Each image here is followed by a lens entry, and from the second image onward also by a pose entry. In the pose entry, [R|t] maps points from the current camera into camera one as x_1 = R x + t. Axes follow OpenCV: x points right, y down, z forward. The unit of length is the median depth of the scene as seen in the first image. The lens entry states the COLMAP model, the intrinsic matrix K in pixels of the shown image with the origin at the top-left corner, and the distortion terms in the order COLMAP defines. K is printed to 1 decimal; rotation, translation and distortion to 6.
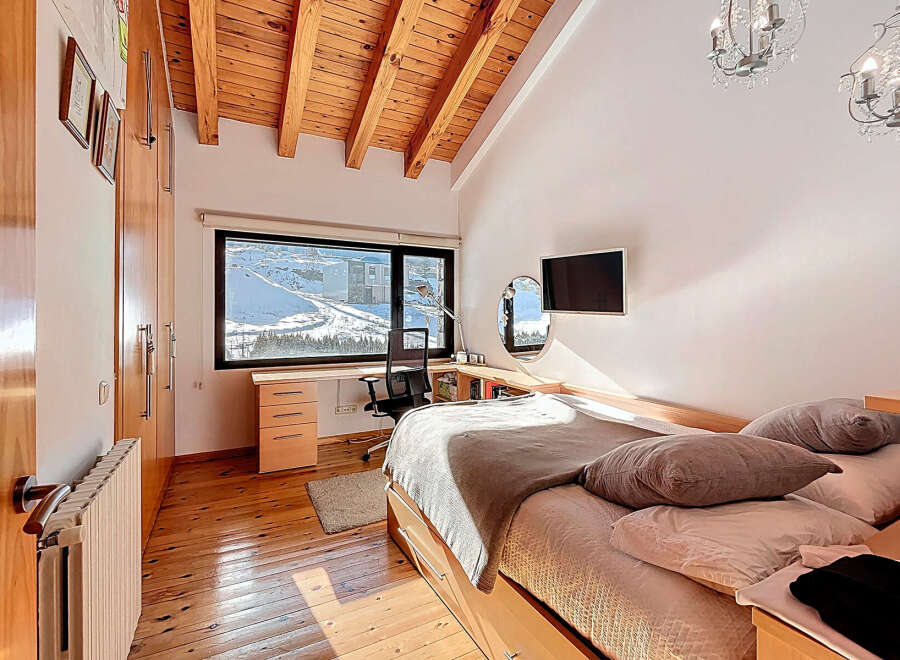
lens RADIAL K [[414.4, 0, 454.0], [0, 414.4, 321.8], [0, 0, 1]] dist [-0.003274, -0.000702]
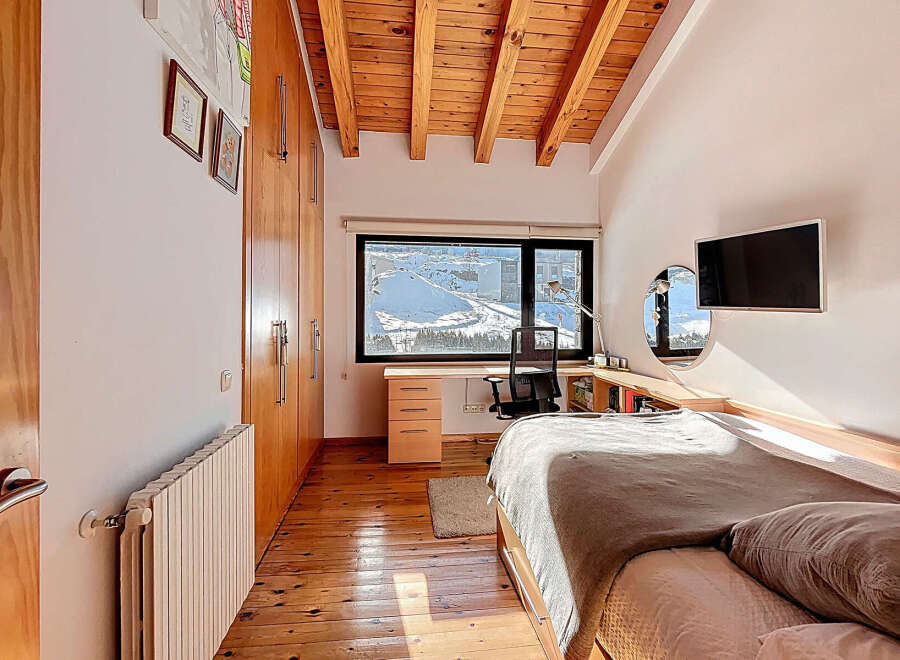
lens RADIAL K [[414.4, 0, 450.9], [0, 414.4, 318.7], [0, 0, 1]] dist [-0.003274, -0.000702]
pose [[0.932593, 0.005260, -0.360890, 0.061918], [-0.006709, 0.999974, -0.002761, 0.001267], [0.360866, 0.004996, 0.932604, 0.086860]]
